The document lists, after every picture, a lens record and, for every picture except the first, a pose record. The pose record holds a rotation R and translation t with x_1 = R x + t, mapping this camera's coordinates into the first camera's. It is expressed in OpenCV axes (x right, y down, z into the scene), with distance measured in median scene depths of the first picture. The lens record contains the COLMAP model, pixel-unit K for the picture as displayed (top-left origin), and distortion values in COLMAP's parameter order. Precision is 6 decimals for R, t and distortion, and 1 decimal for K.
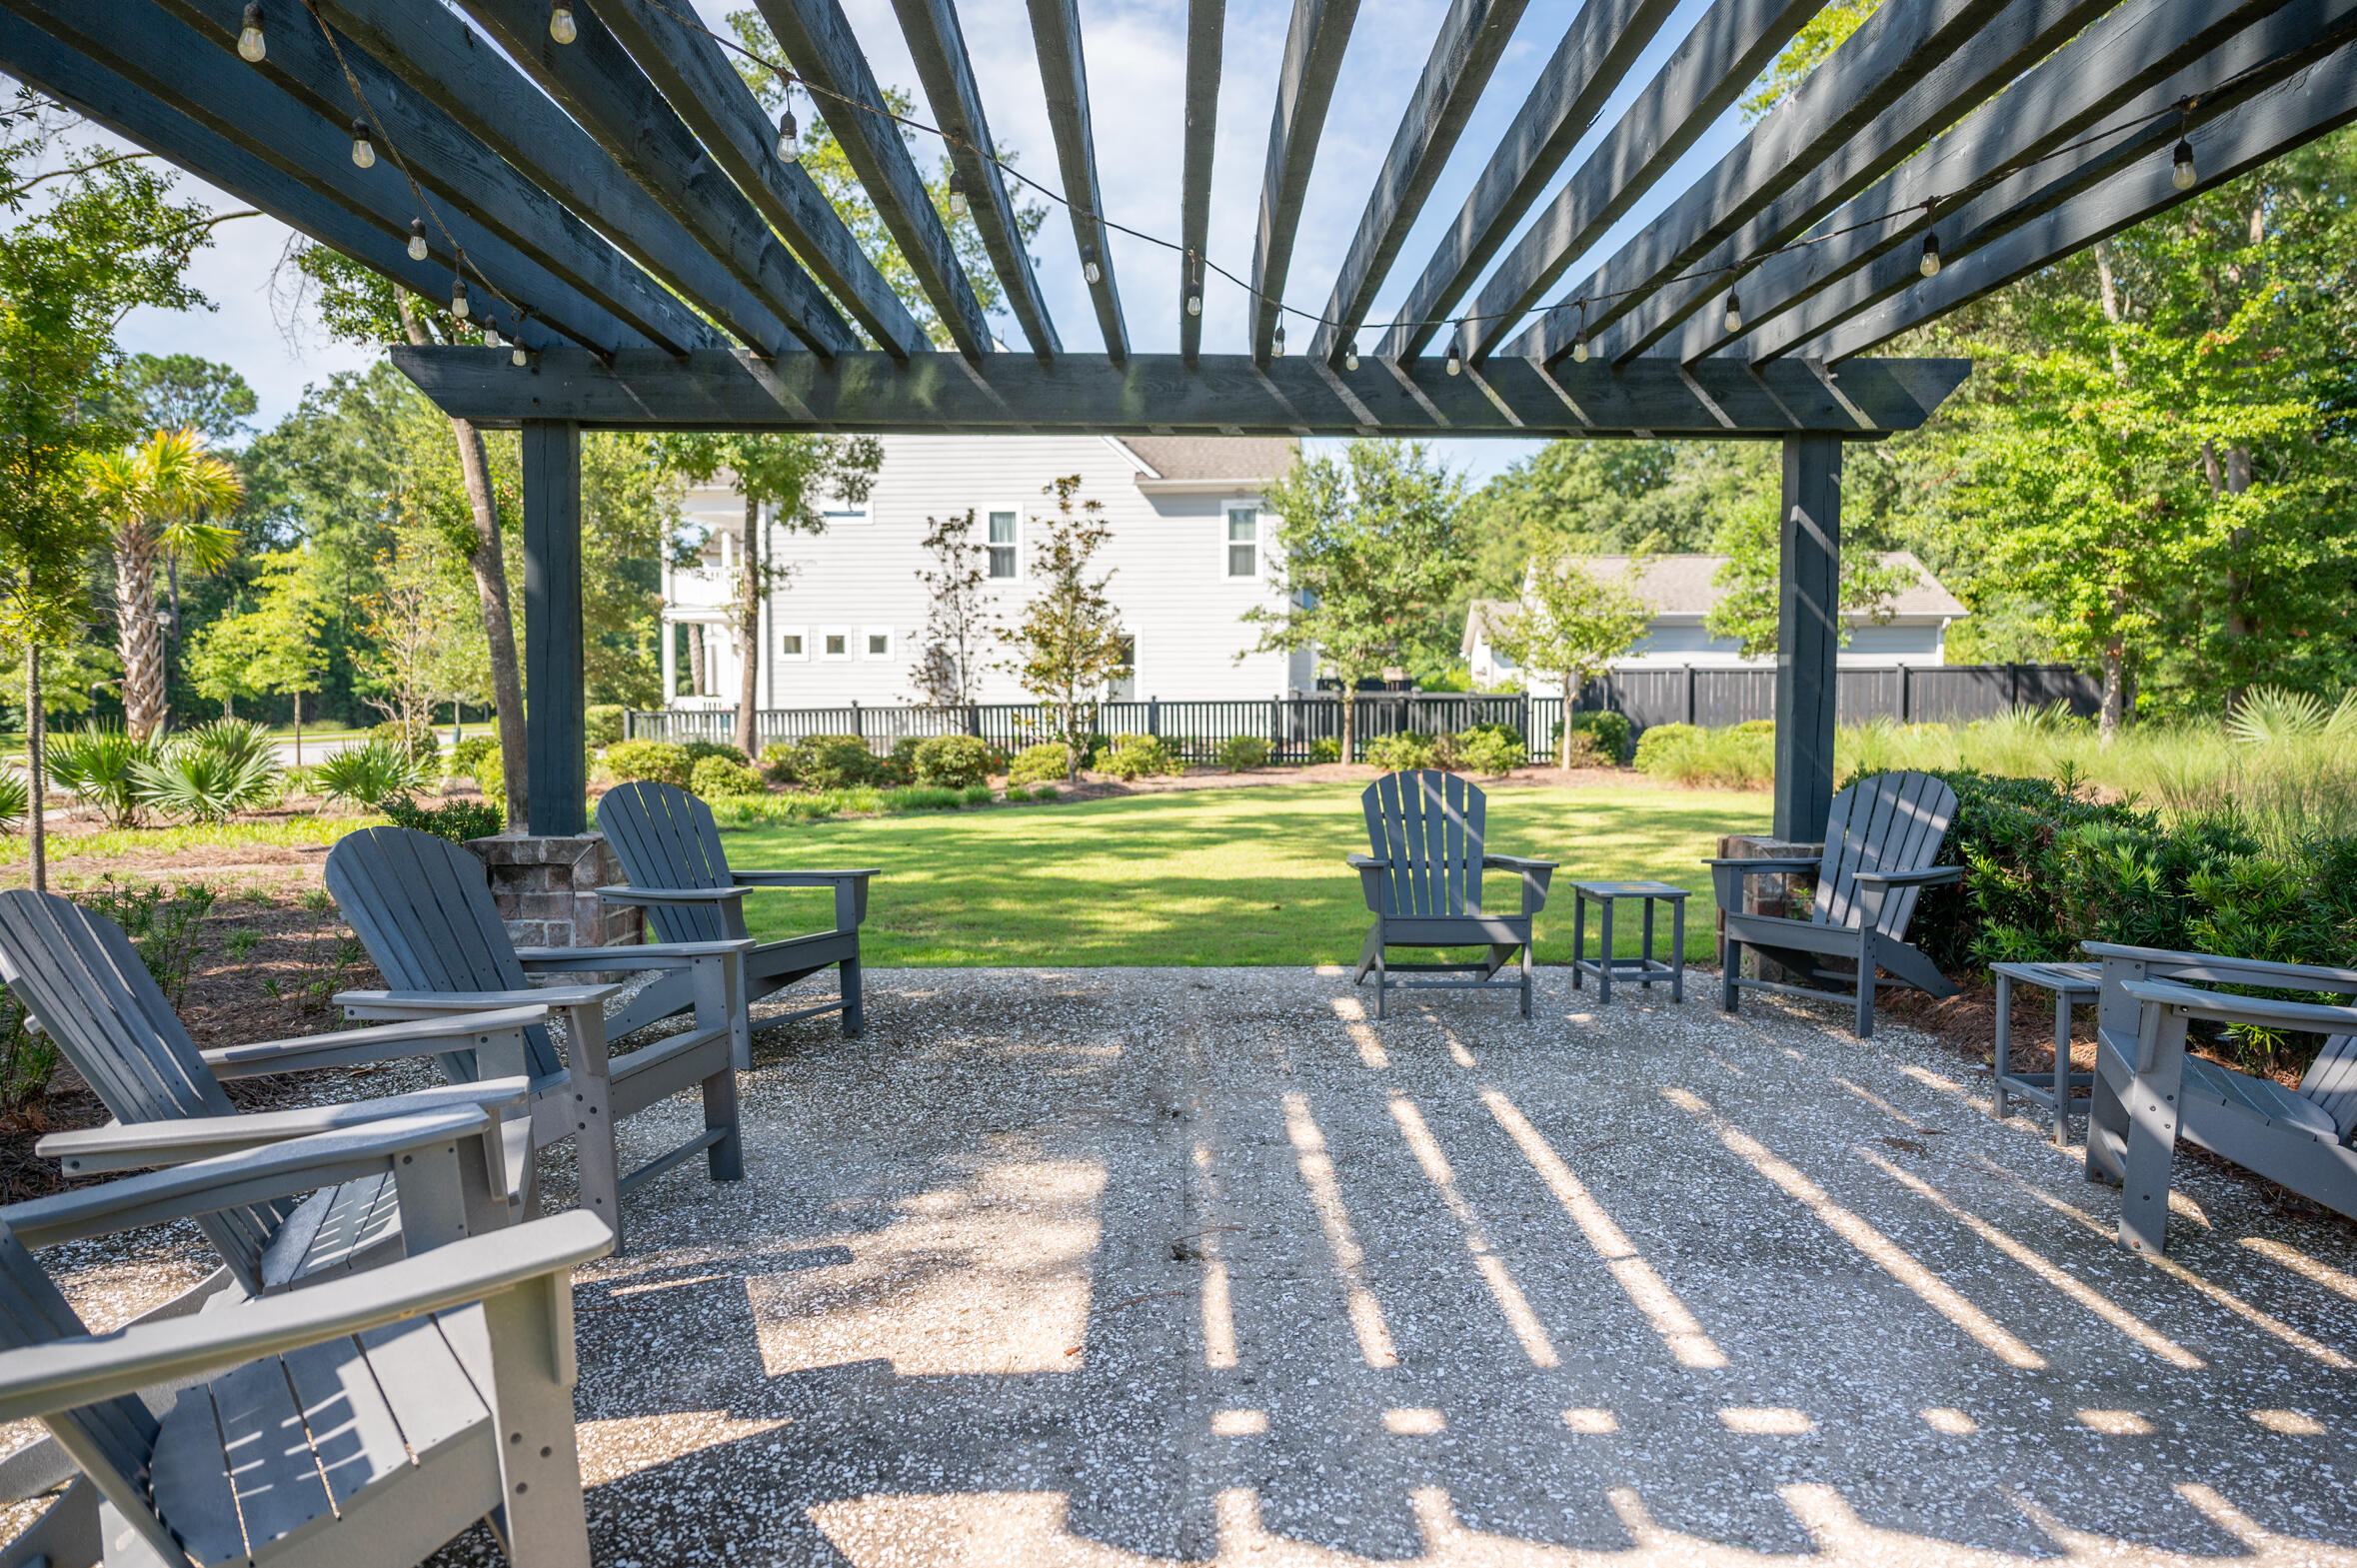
lens RADIAL K [[1653.6, 0, 1178.5], [0, 1653.6, 784.0], [0, 0, 1]] dist [-0.001603, -0.000524]
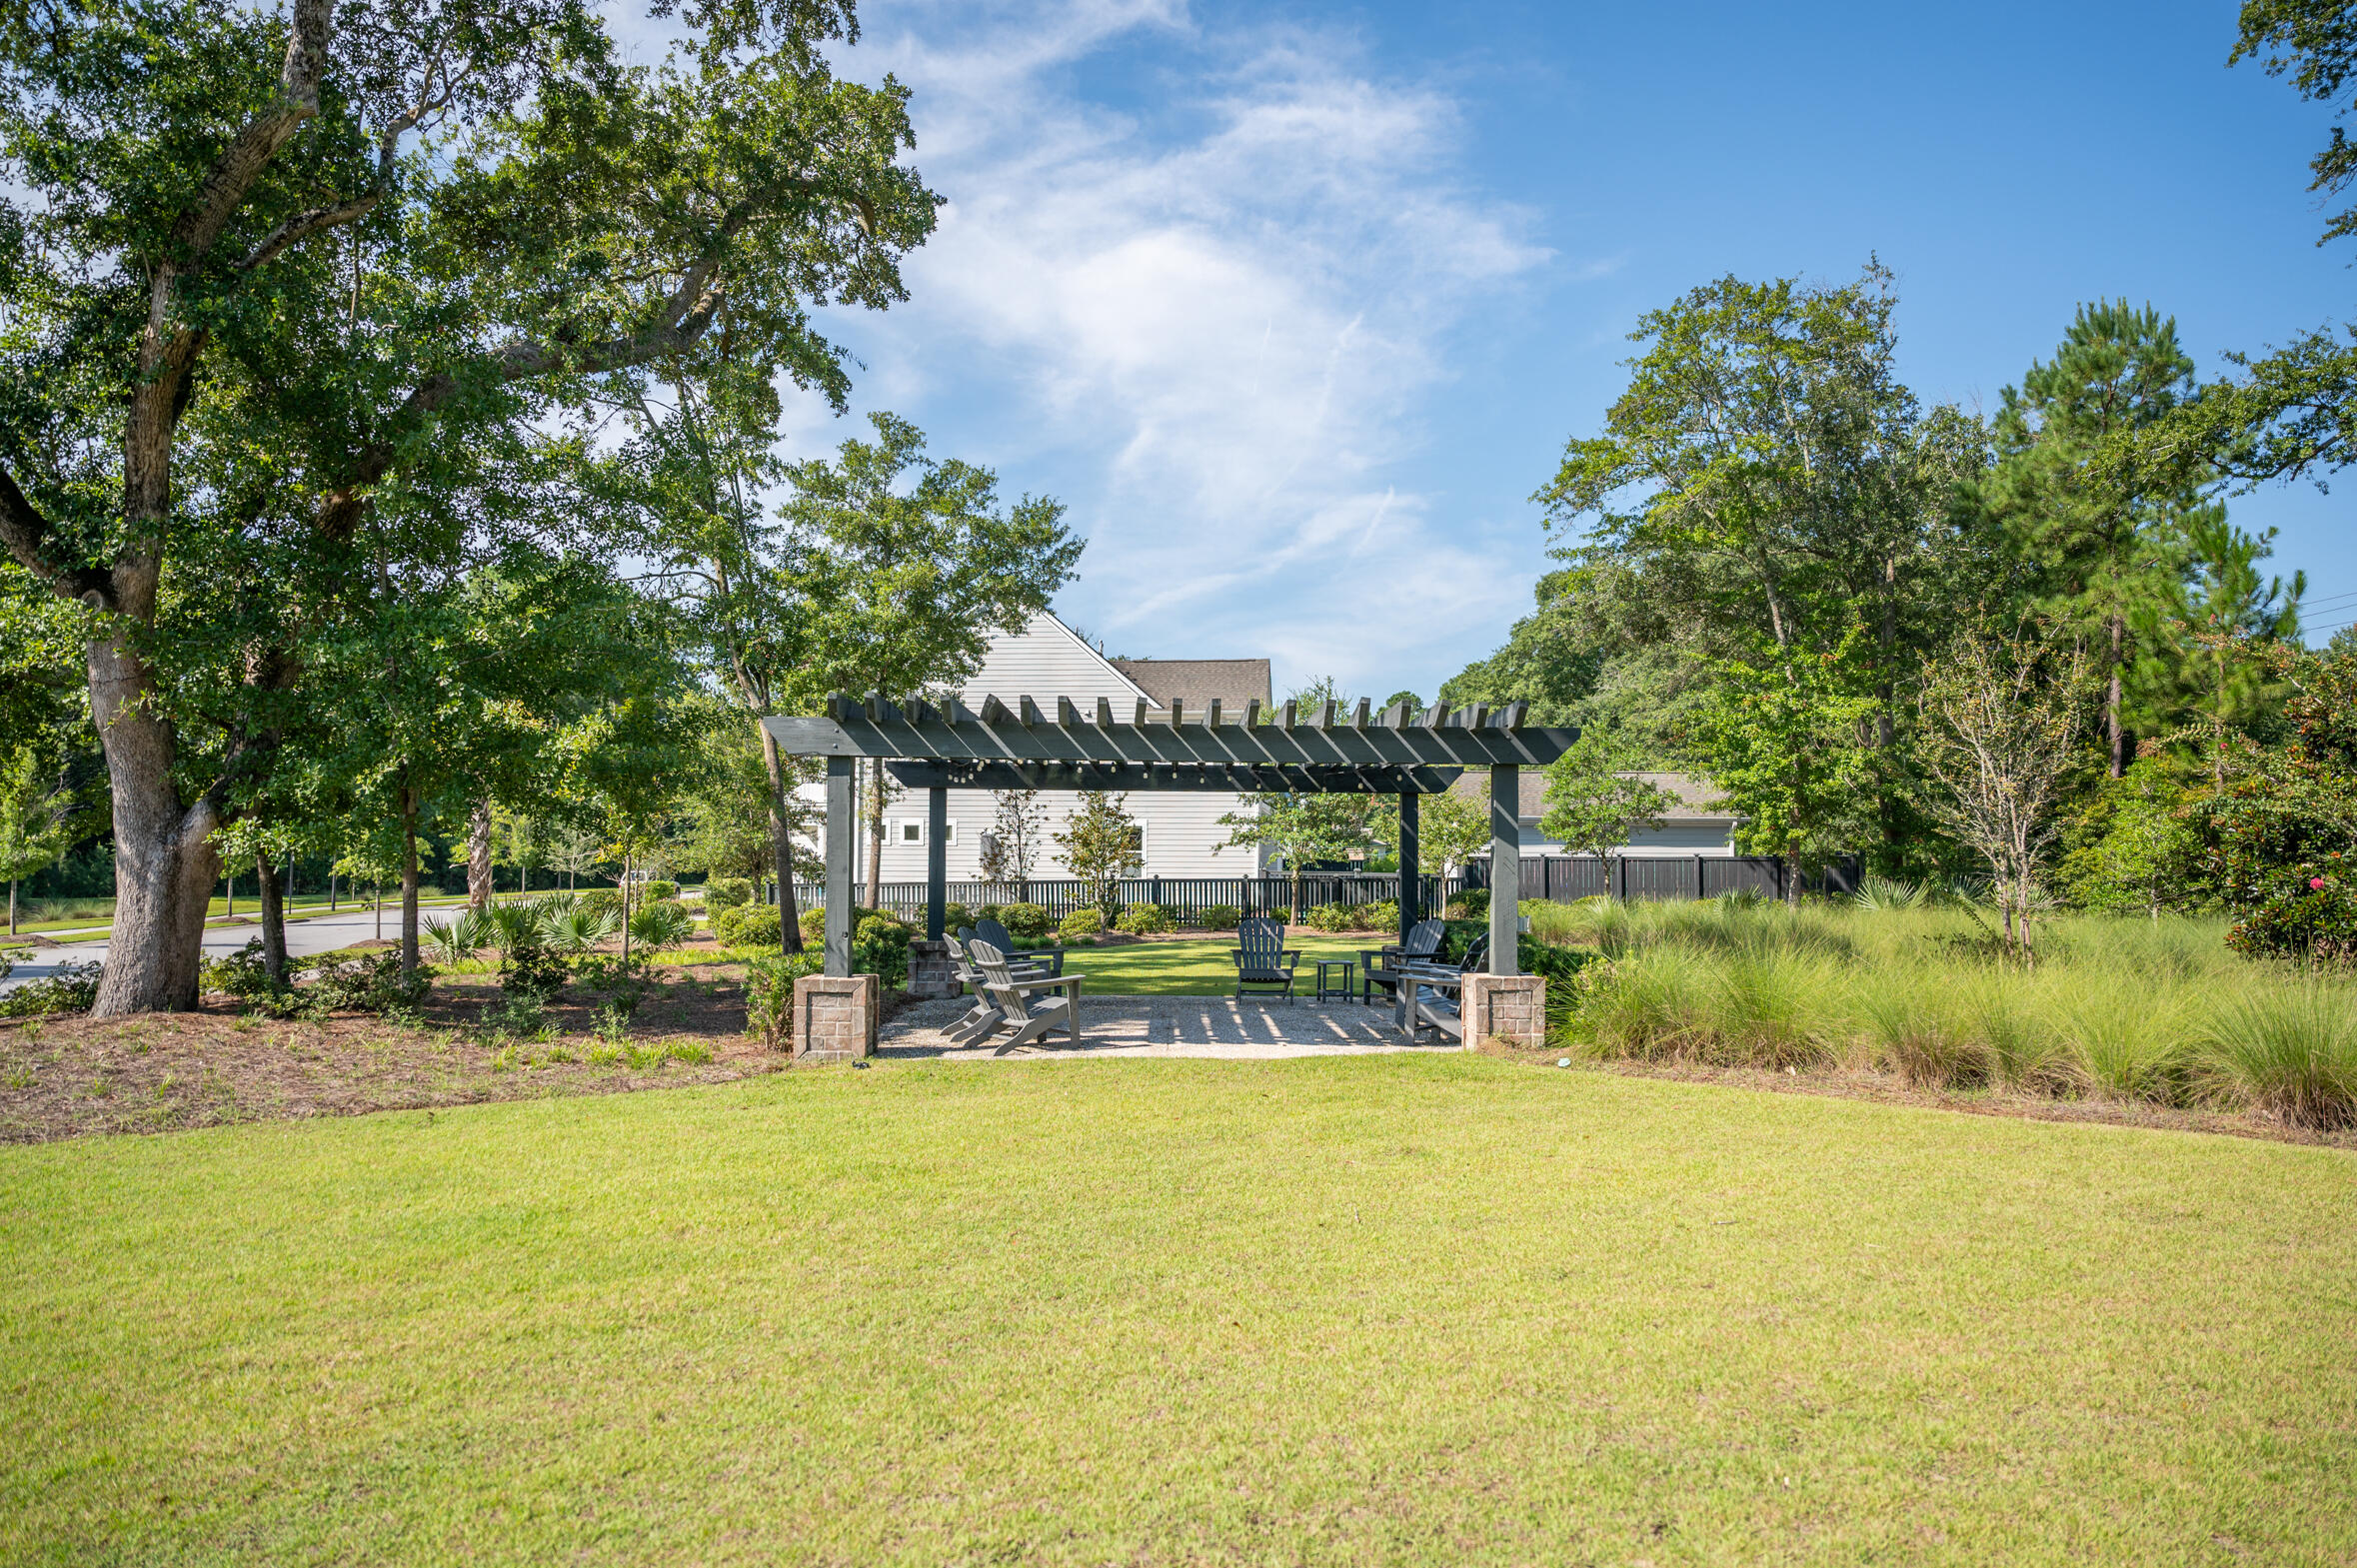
lens RADIAL K [[1653.6, 0, 1178.5], [0, 1653.6, 784.0], [0, 0, 1]] dist [-0.001603, -0.000524]
pose [[0.999985, 0.005417, -0.000106, 0.003460], [-0.005400, 0.994831, -0.101402, 0.012047], [-0.000444, 0.101401, 0.994846, -0.429778]]
